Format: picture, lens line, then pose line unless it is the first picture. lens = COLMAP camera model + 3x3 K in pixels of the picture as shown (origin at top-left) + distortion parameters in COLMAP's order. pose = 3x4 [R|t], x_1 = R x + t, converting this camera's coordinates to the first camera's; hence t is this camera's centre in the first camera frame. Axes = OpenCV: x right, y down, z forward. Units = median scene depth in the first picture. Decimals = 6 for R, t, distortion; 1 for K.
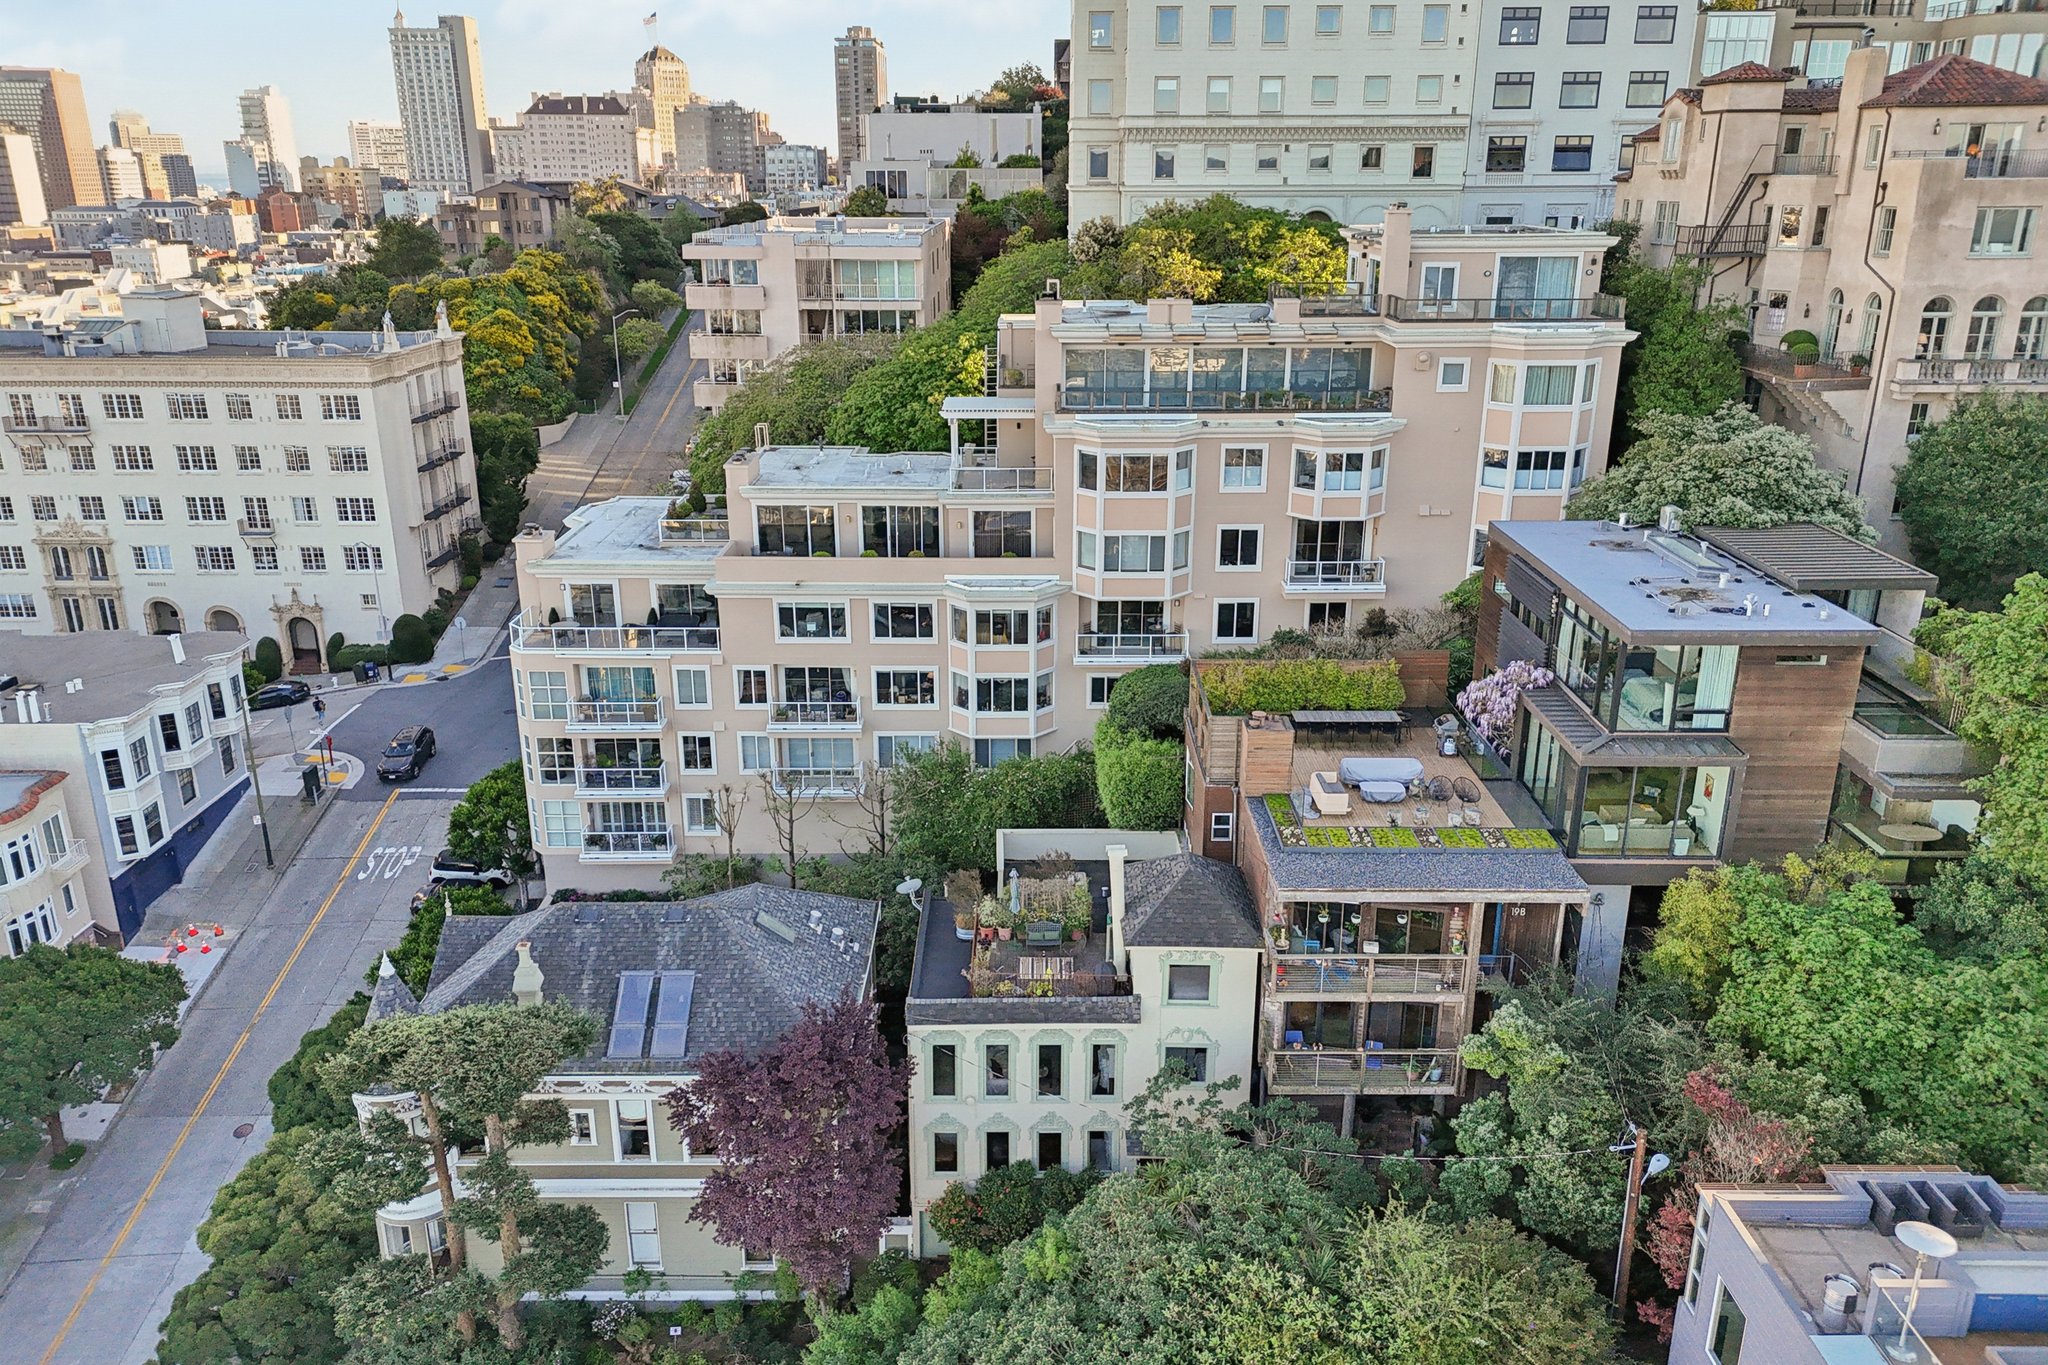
lens RADIAL K [[1479.1, 0, 1020.8], [0, 1479.1, 686.3], [0, 0, 1]] dist [0.114337, -0.154673]
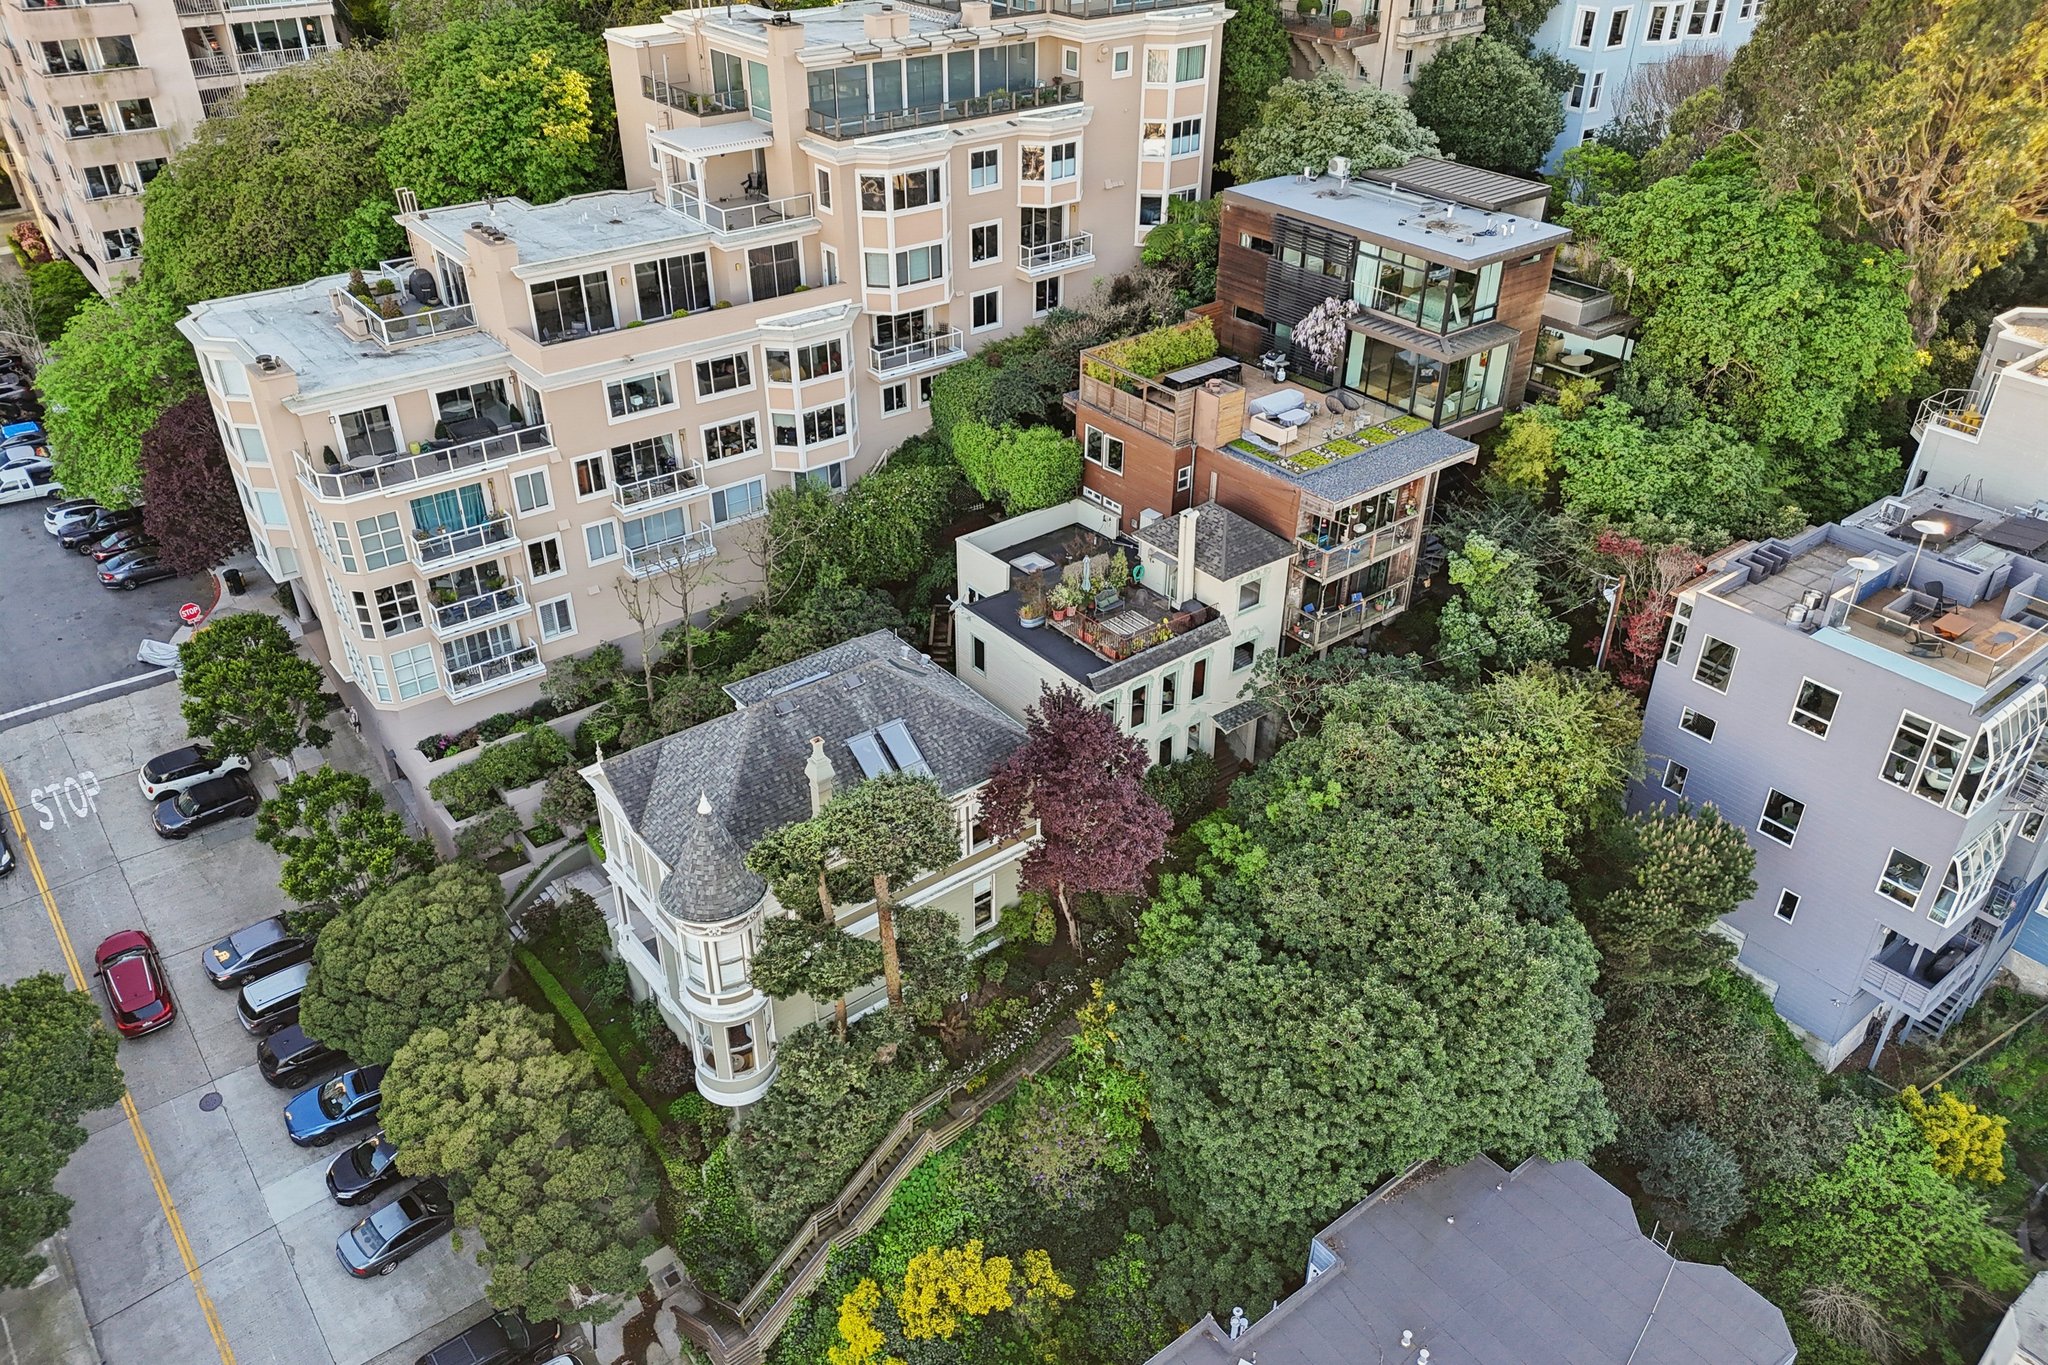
lens RADIAL K [[1479.1, 0, 1020.8], [0, 1479.1, 686.3], [0, 0, 1]] dist [0.114337, -0.154673]
pose [[0.786530, -0.329621, 0.522226, -0.553499], [0.195842, 0.935125, 0.295277, -0.112398], [-0.585676, -0.129970, 0.800057, 0.035606]]
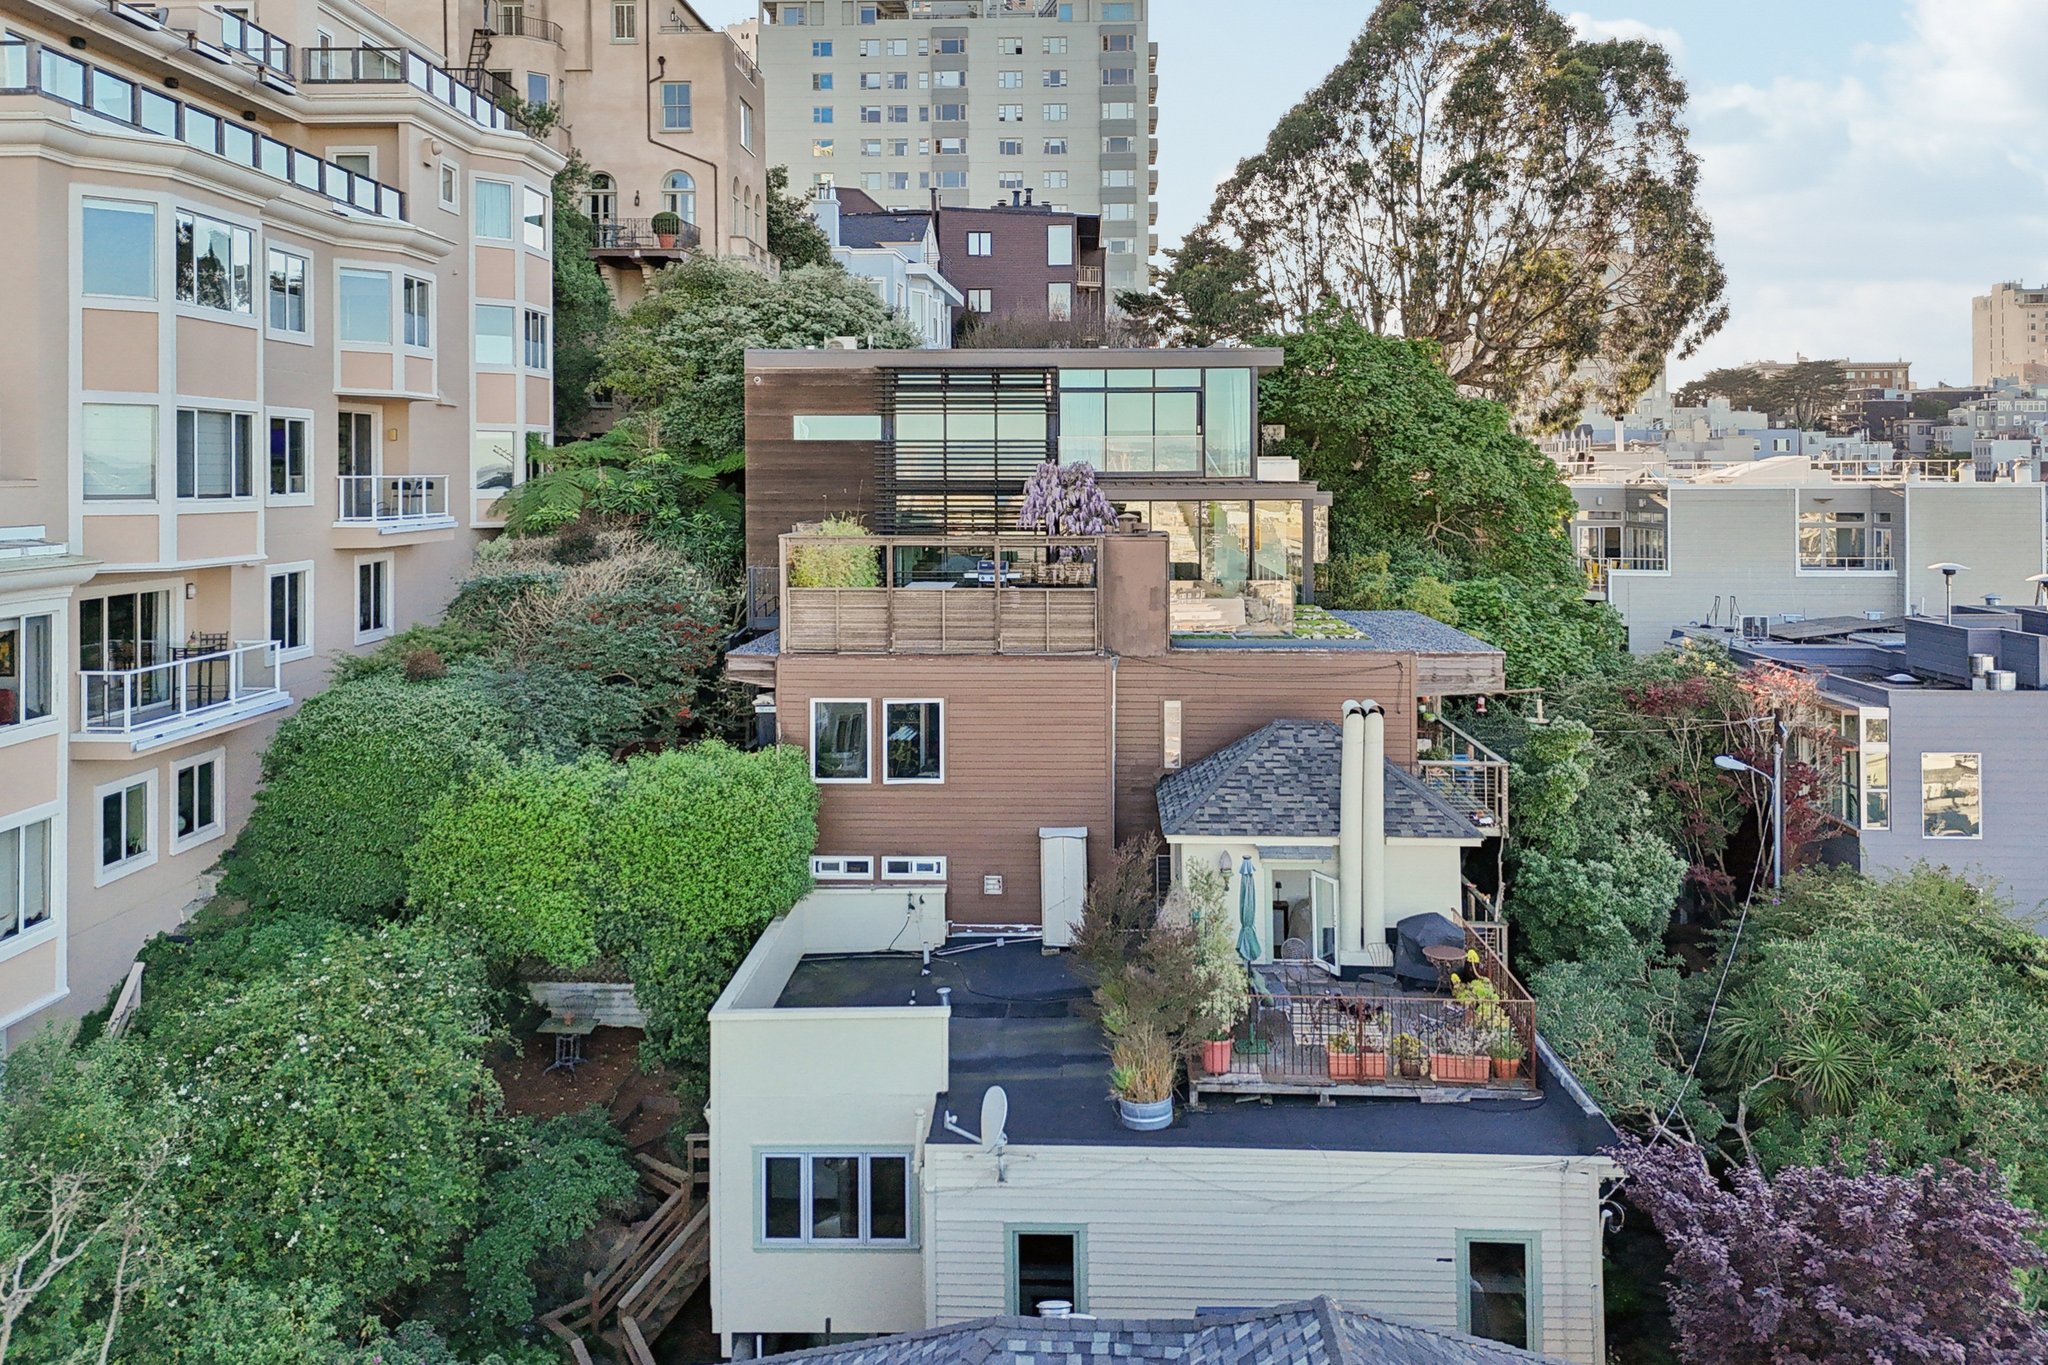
lens RADIAL K [[1581.3, 0, 1009.4], [0, 1581.3, 487.3], [0, 0, 1]] dist [0.088215, -0.114706]
pose [[0.045667, -0.010439, 0.998902, -0.385482], [0.323994, 0.946046, -0.004925, -0.004451], [-0.944956, 0.323863, 0.046586, 0.779464]]
